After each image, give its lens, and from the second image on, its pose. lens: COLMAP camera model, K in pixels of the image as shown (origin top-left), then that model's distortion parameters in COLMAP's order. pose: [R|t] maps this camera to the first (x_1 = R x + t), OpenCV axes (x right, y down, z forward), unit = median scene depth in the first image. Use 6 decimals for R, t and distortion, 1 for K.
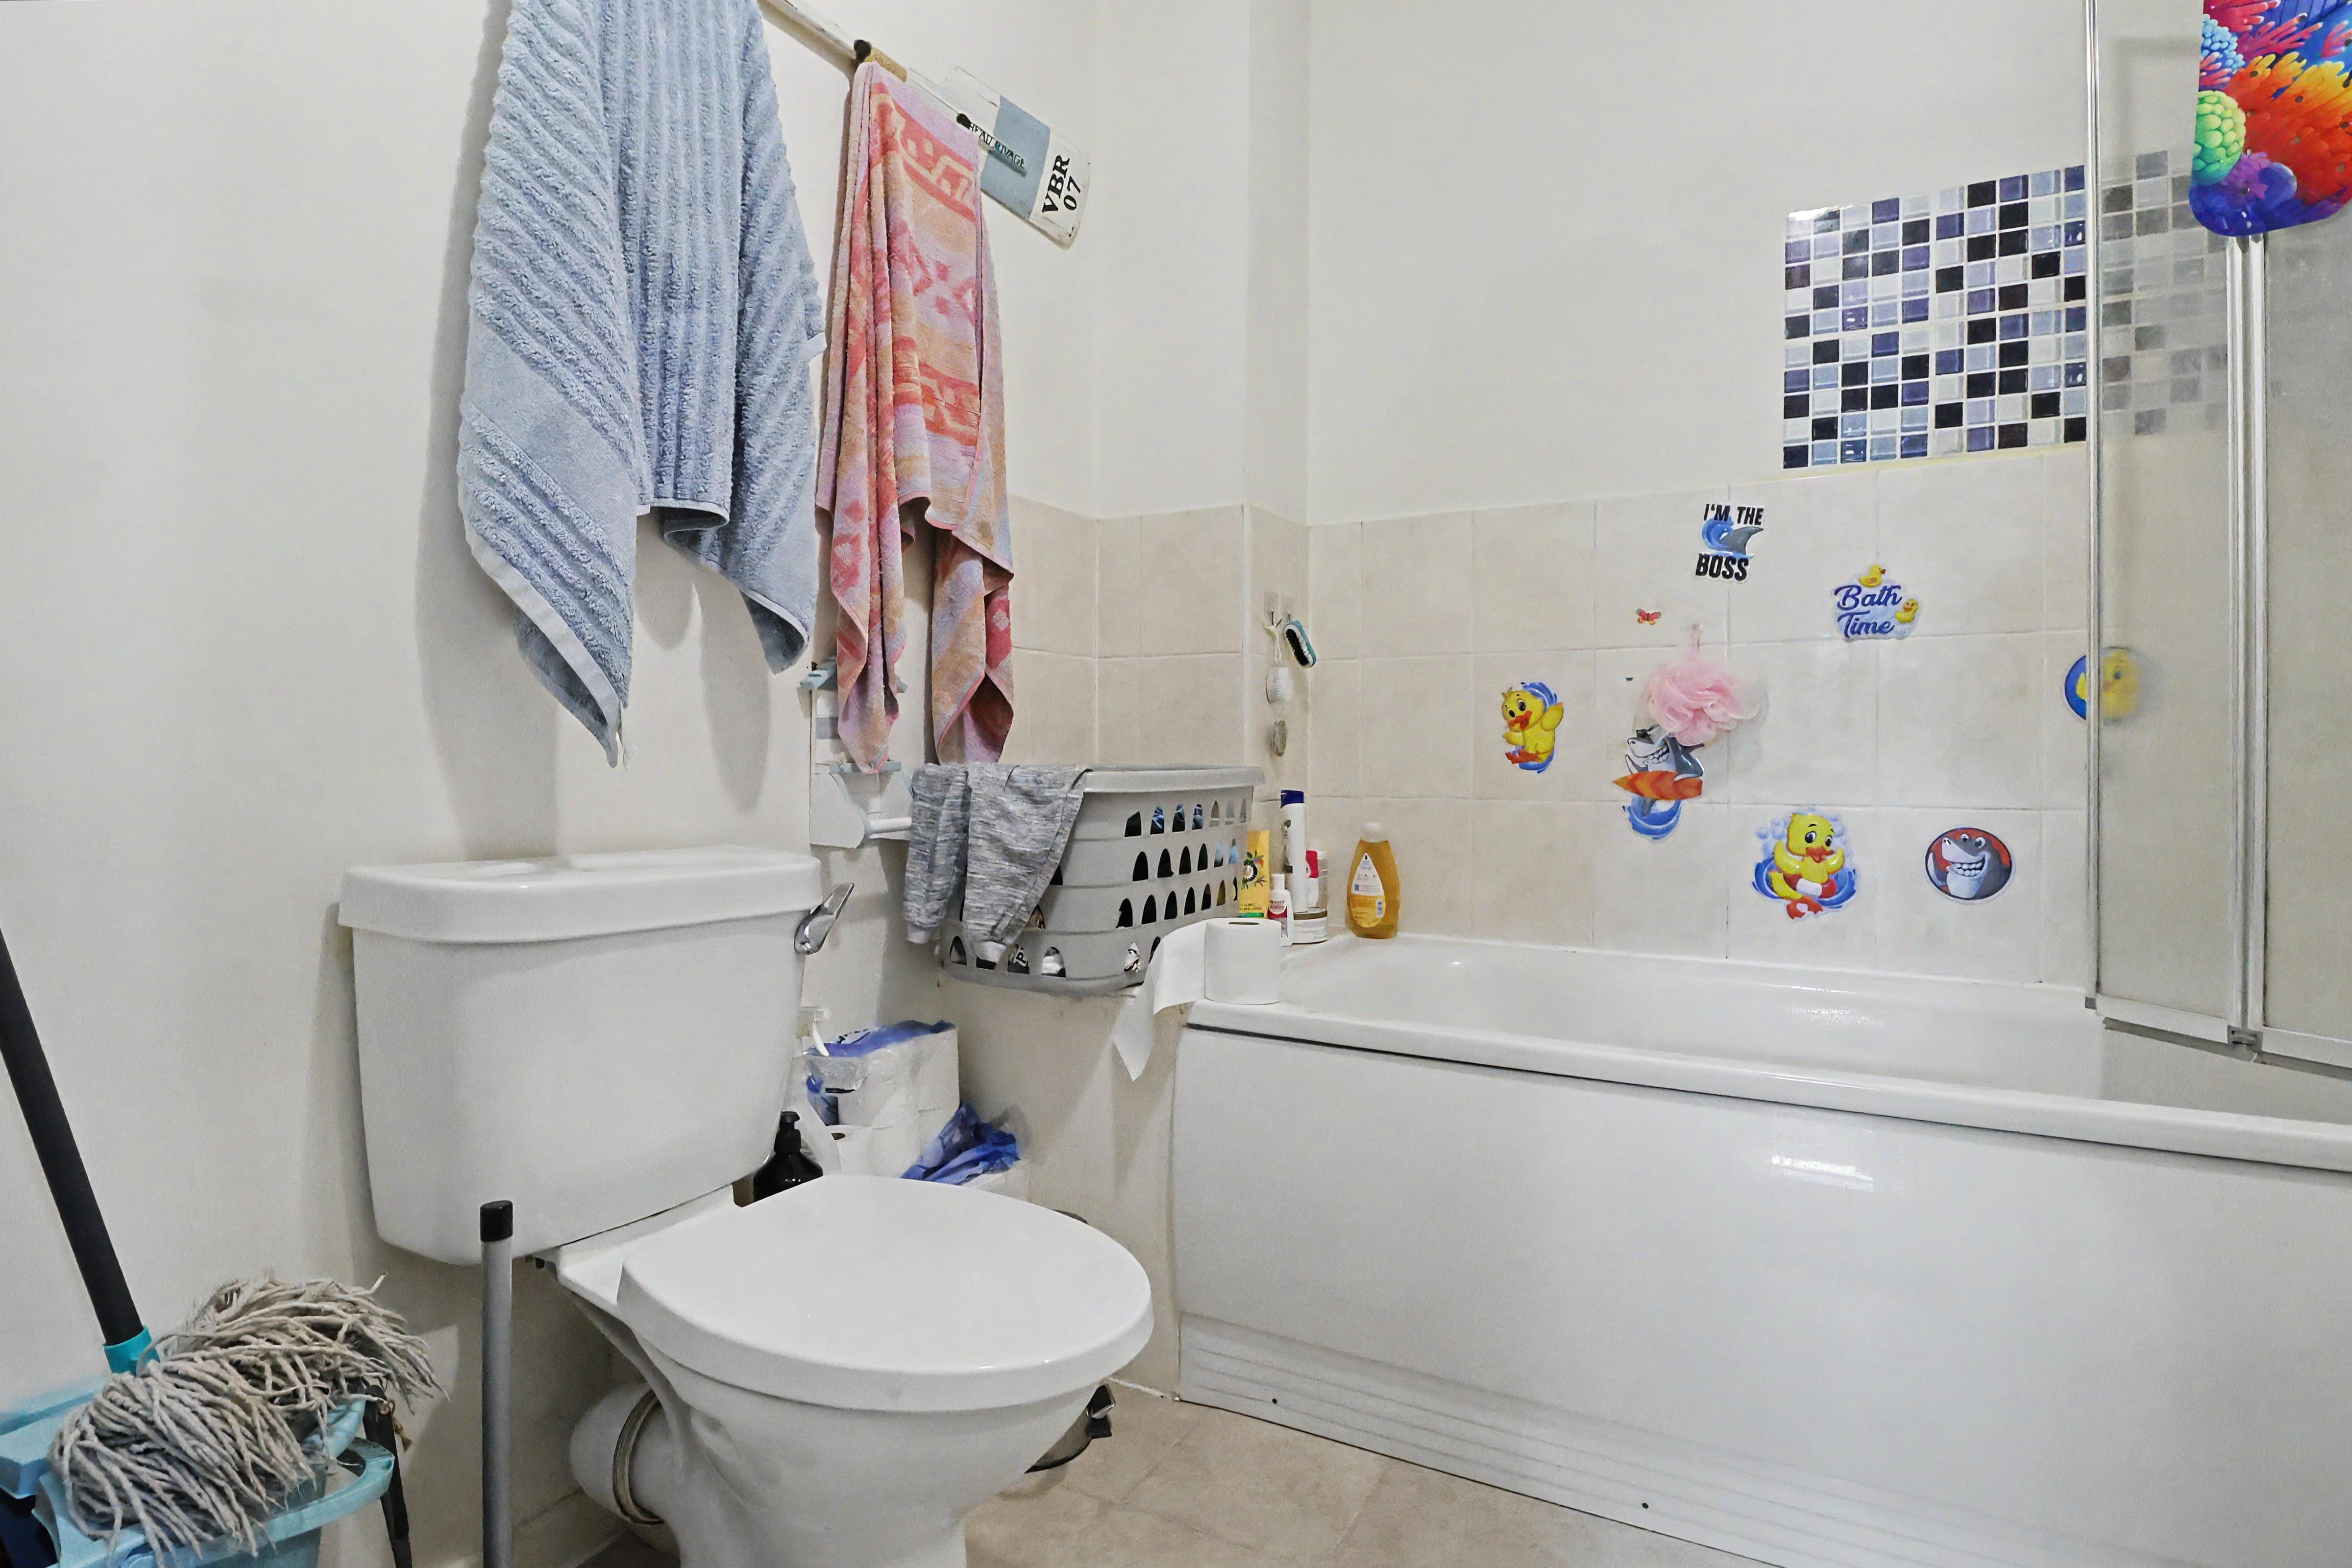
lens RADIAL K [[1229.6, 0, 1169.4], [0, 1229.6, 759.1], [0, 0, 1]] dist [-0.002252, -0.010782]
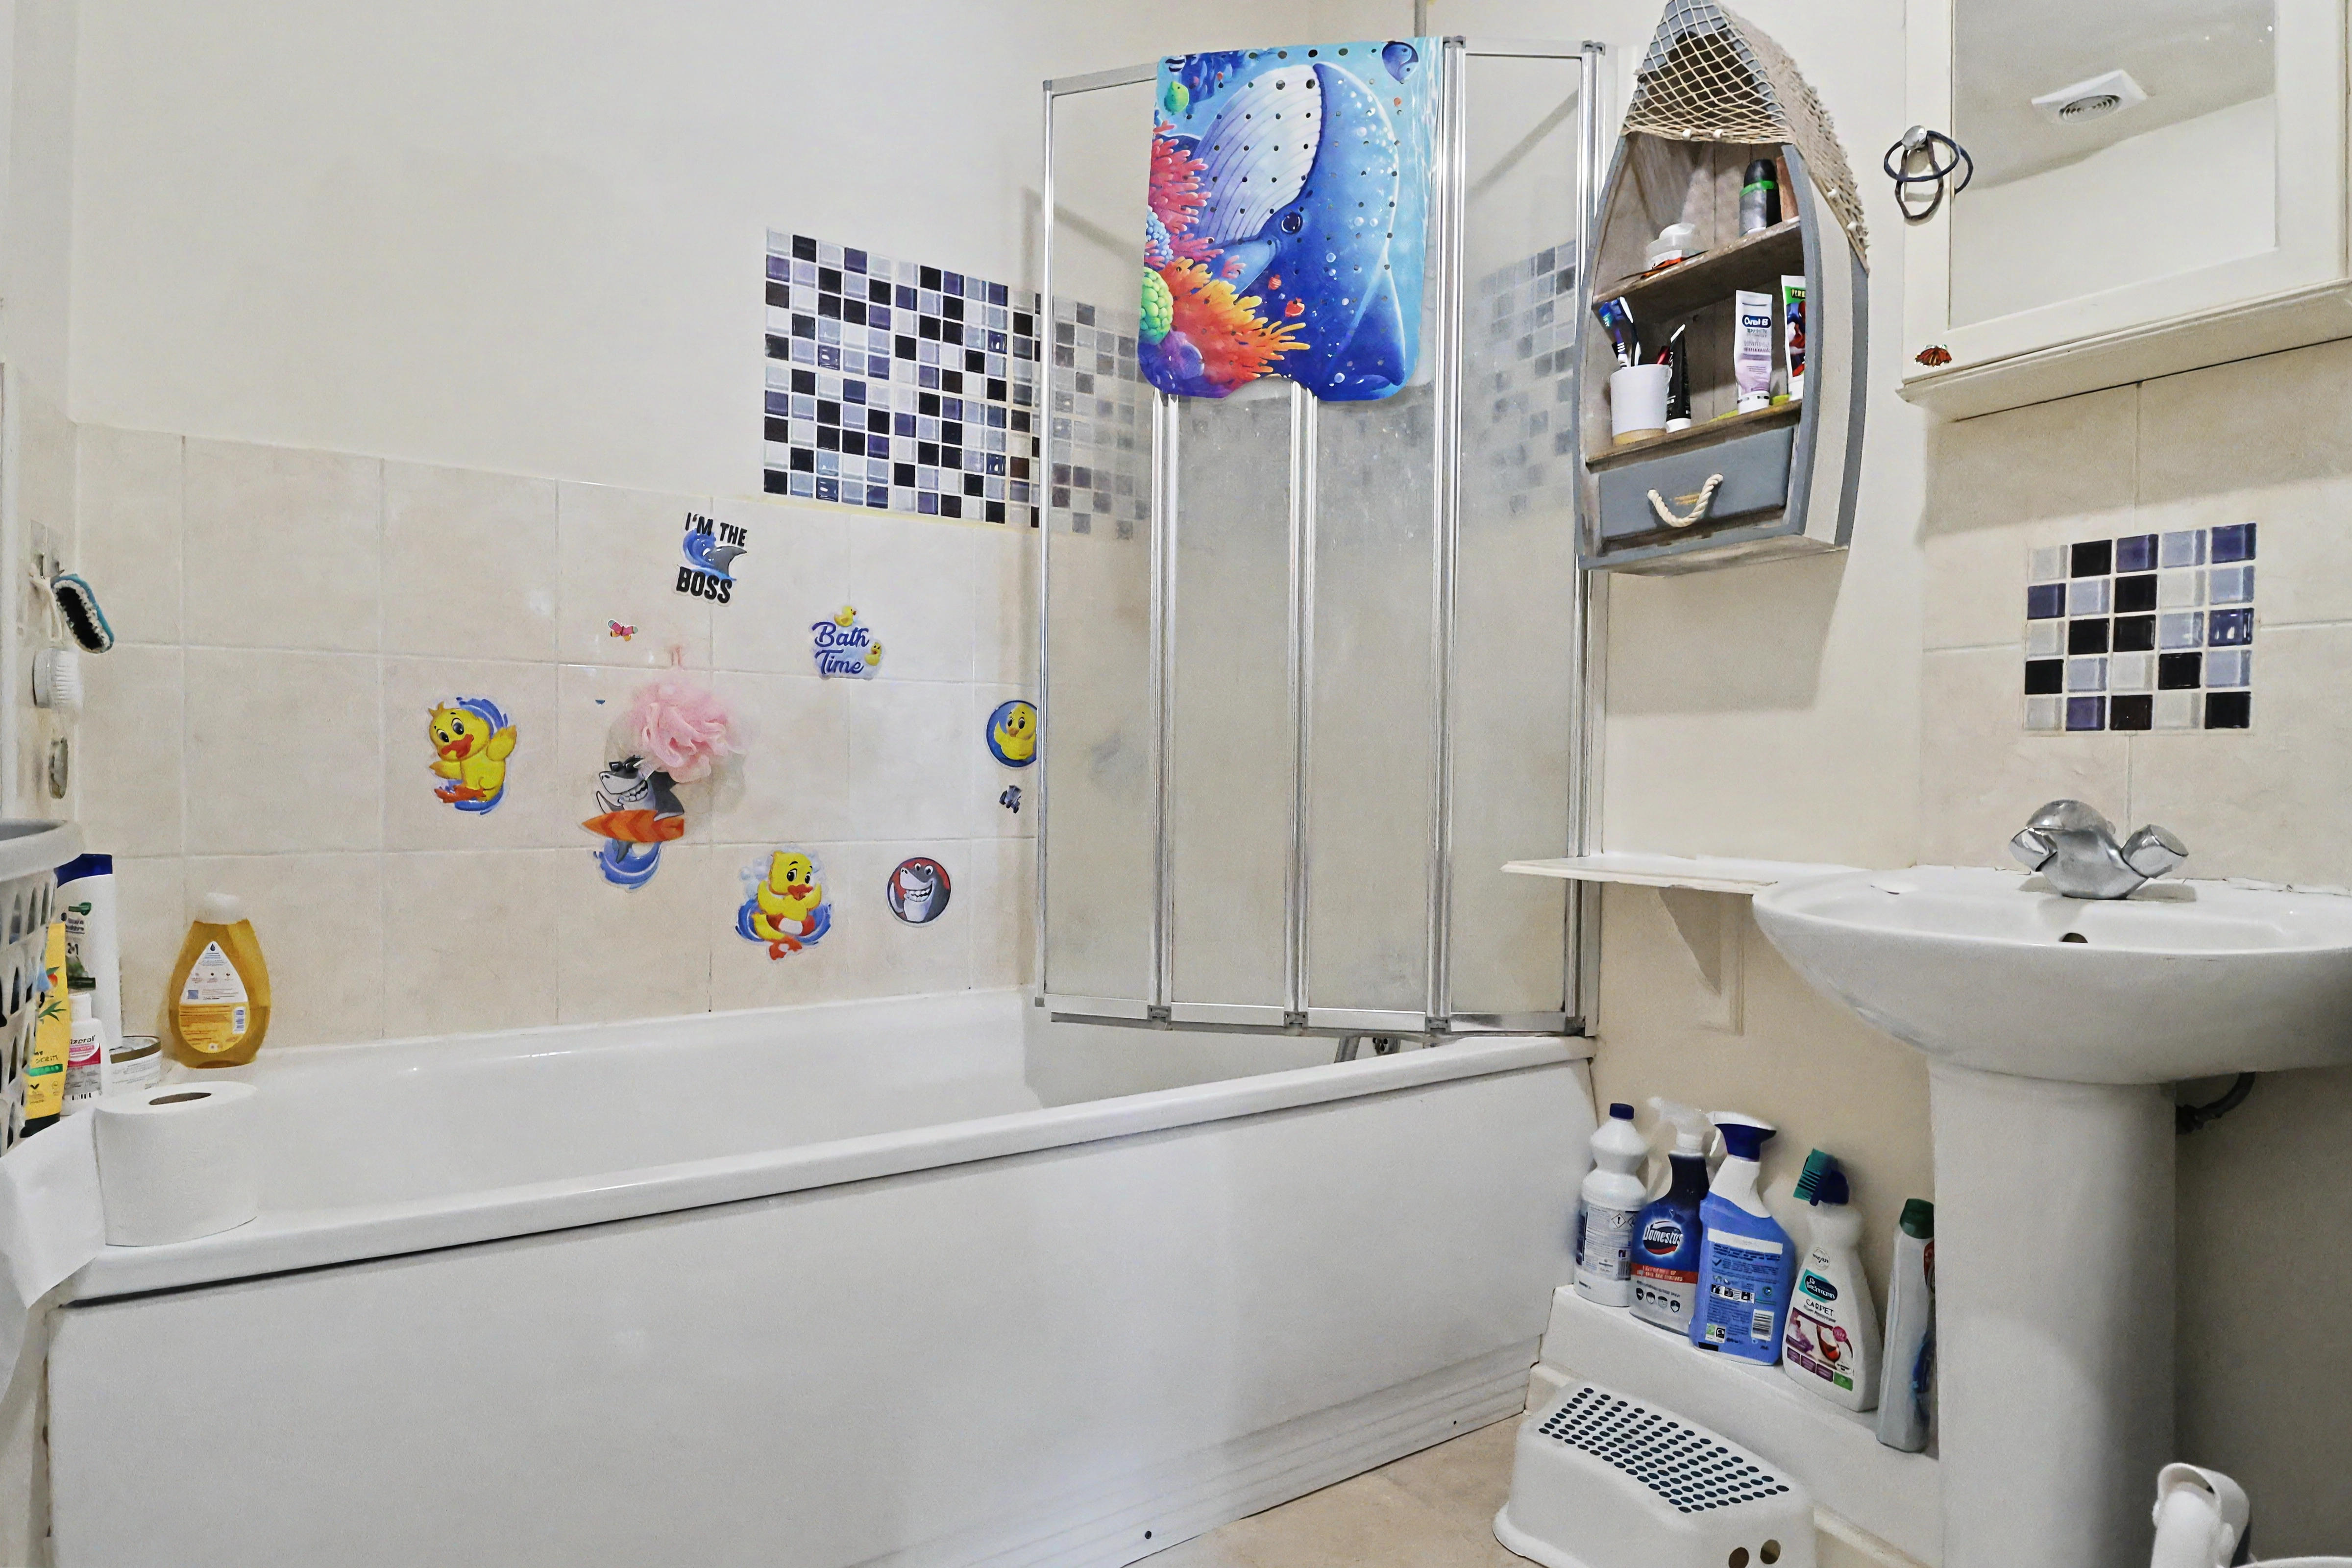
lens RADIAL K [[1226.8, 0, 1152.0], [0, 1226.8, 791.7], [0, 0, 1]] dist [-0.002311, -0.002001]
pose [[0.488057, -0.010042, 0.872754, -0.192380], [-0.006538, 0.999864, 0.015160, -0.019799], [-0.872787, -0.013105, 0.487924, 0.272405]]
